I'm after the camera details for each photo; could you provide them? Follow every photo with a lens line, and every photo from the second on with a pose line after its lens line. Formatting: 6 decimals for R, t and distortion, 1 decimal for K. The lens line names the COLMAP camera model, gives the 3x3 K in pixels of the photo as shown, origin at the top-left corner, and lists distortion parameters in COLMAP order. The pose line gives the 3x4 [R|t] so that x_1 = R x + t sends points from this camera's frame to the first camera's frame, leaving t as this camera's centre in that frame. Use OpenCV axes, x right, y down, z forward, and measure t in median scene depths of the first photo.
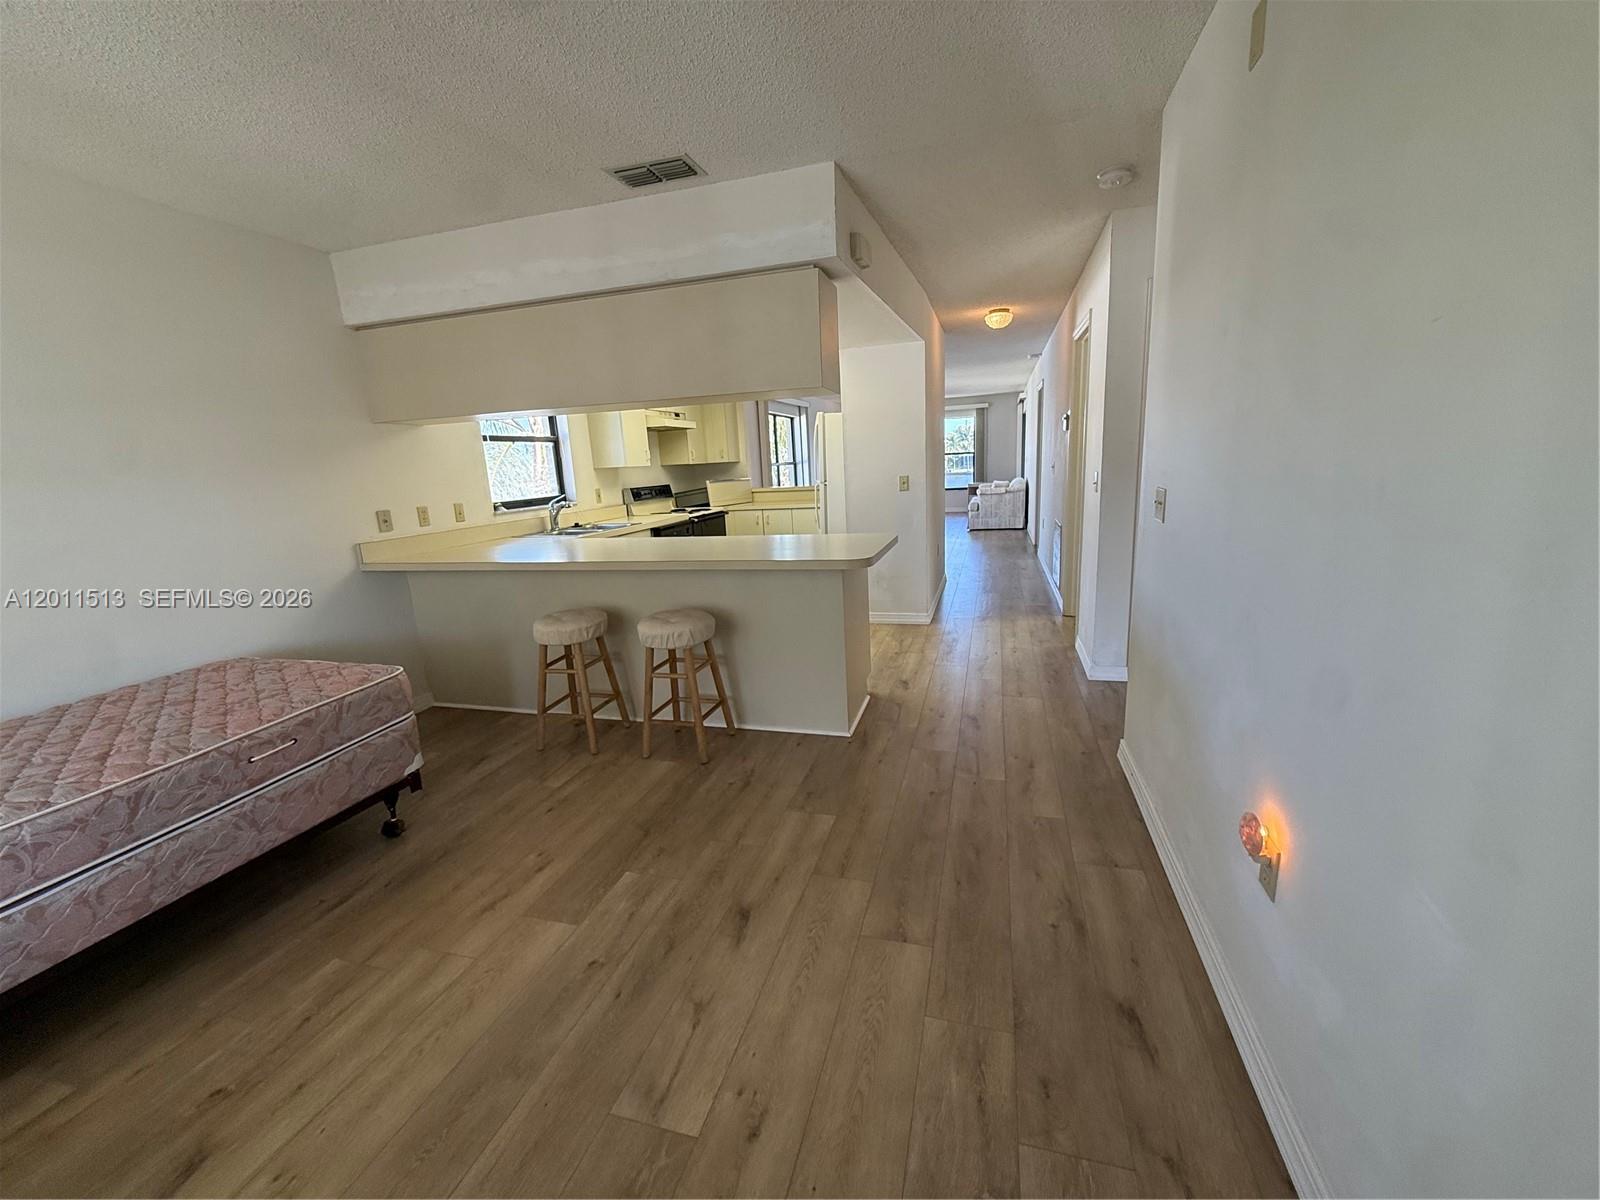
lens RADIAL K [[637.5, 0, 803.3], [0, 637.5, 602.4], [0, 0, 1]] dist [-0.000560, 0.000184]
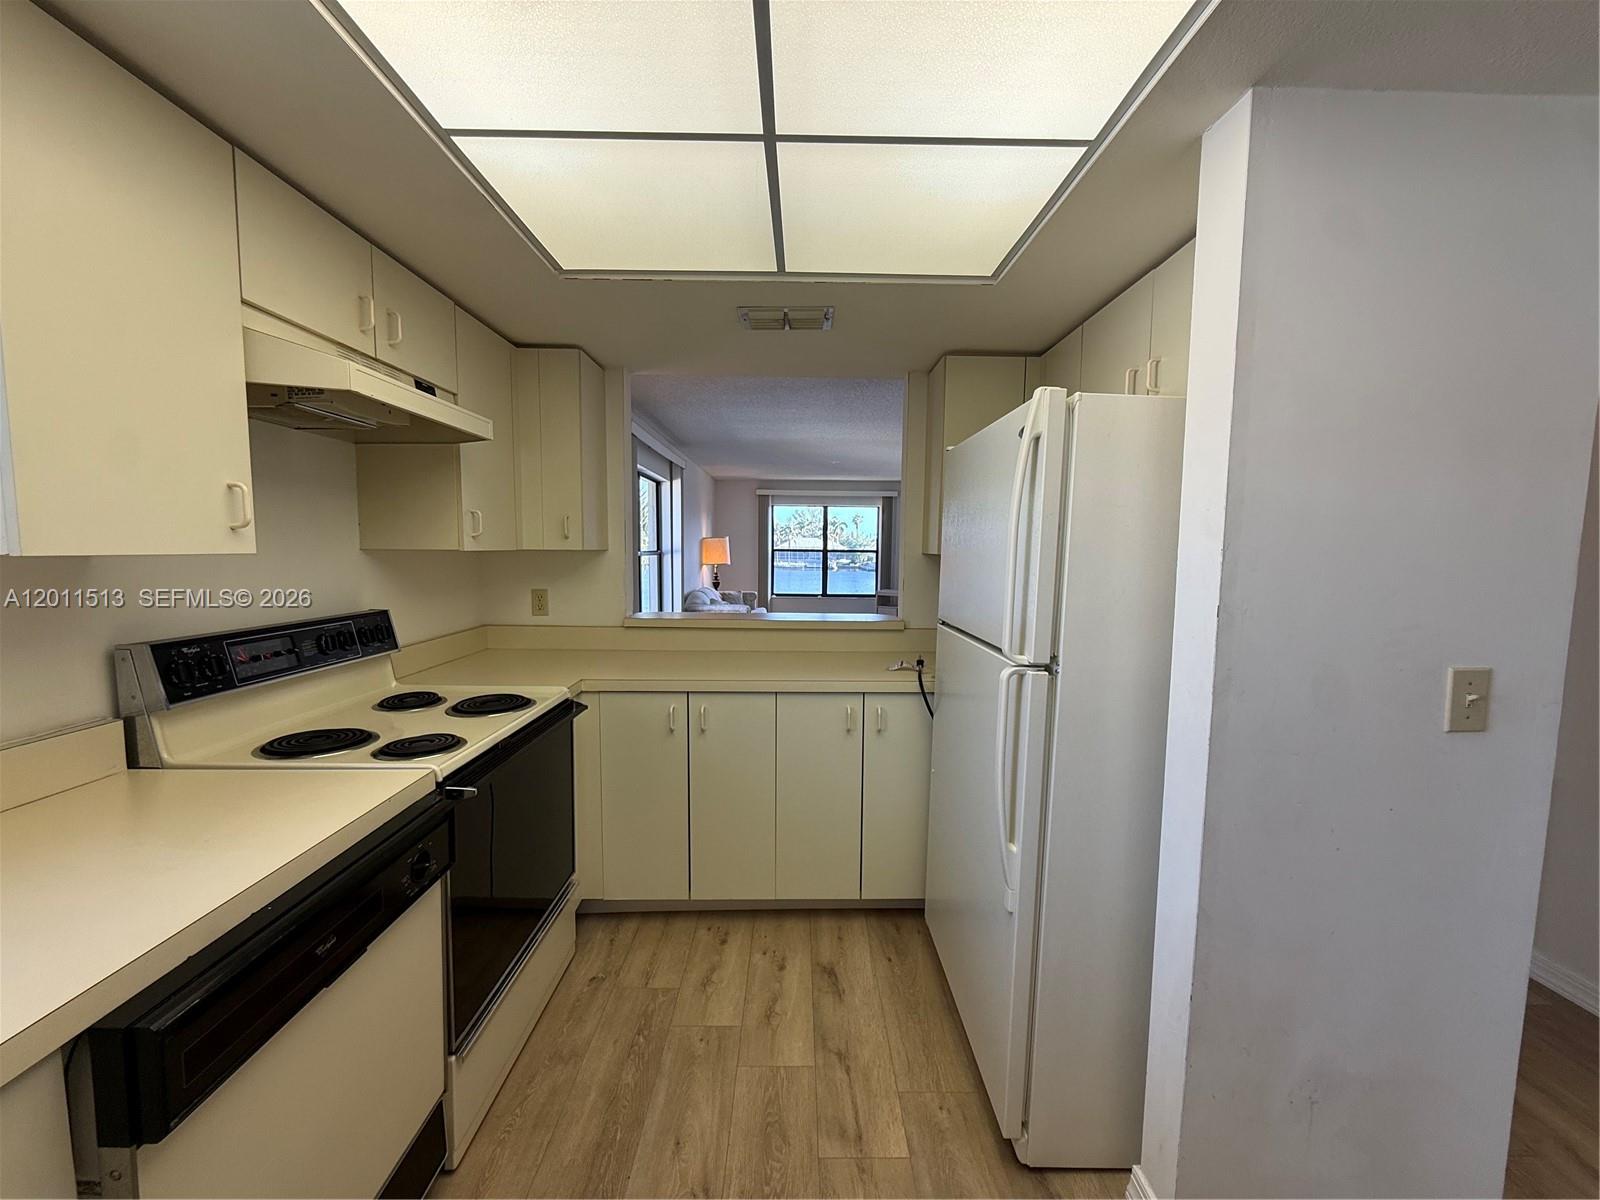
lens RADIAL K [[637.5, 0, 803.3], [0, 637.5, 602.4], [0, 0, 1]] dist [-0.000560, 0.000184]
pose [[0.954072, 0.035310, 0.297490, -0.224897], [0.005891, 0.990626, -0.136476, -0.300468], [-0.299520, 0.131961, 0.944920, 1.332895]]
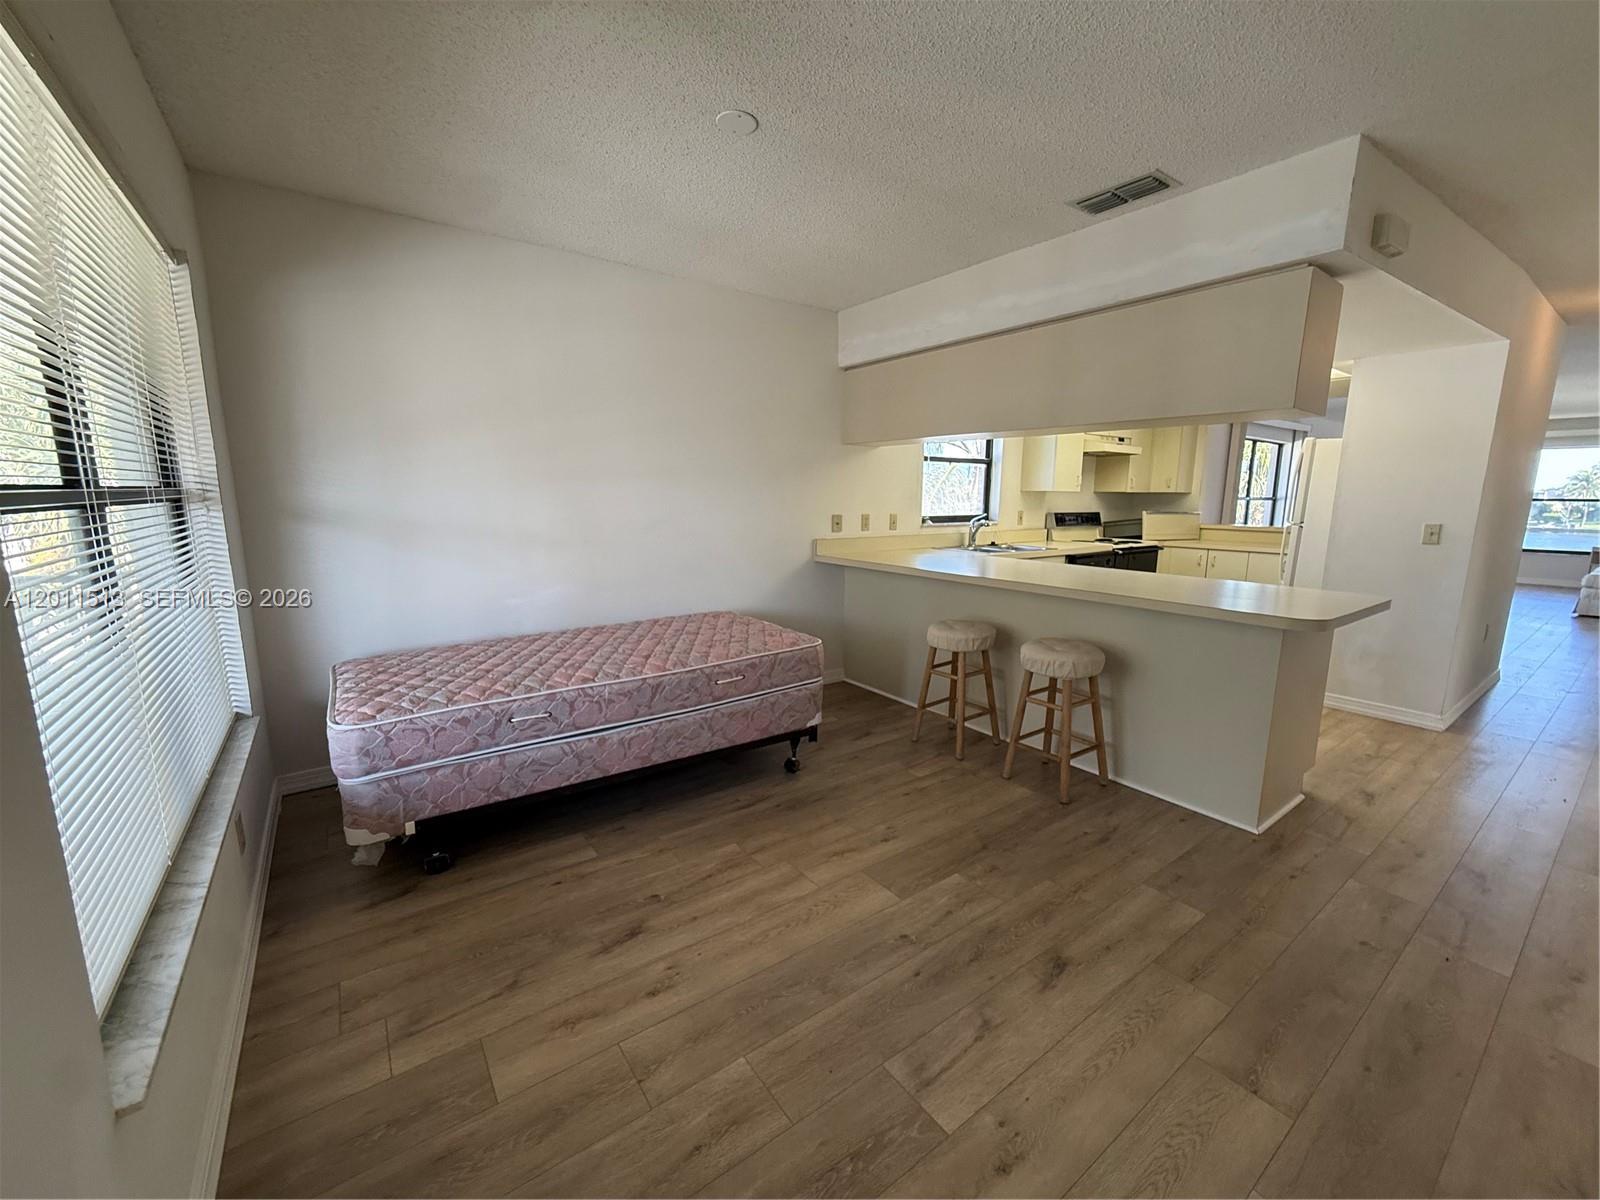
lens RADIAL K [[637.5, 0, 803.3], [0, 637.5, 602.4], [0, 0, 1]] dist [-0.000560, 0.000184]
pose [[0.790497, 0.158932, -0.591486, 0.048751], [-0.179126, 0.983512, 0.024875, 0.003945], [0.585687, 0.086287, 0.805932, -0.017623]]
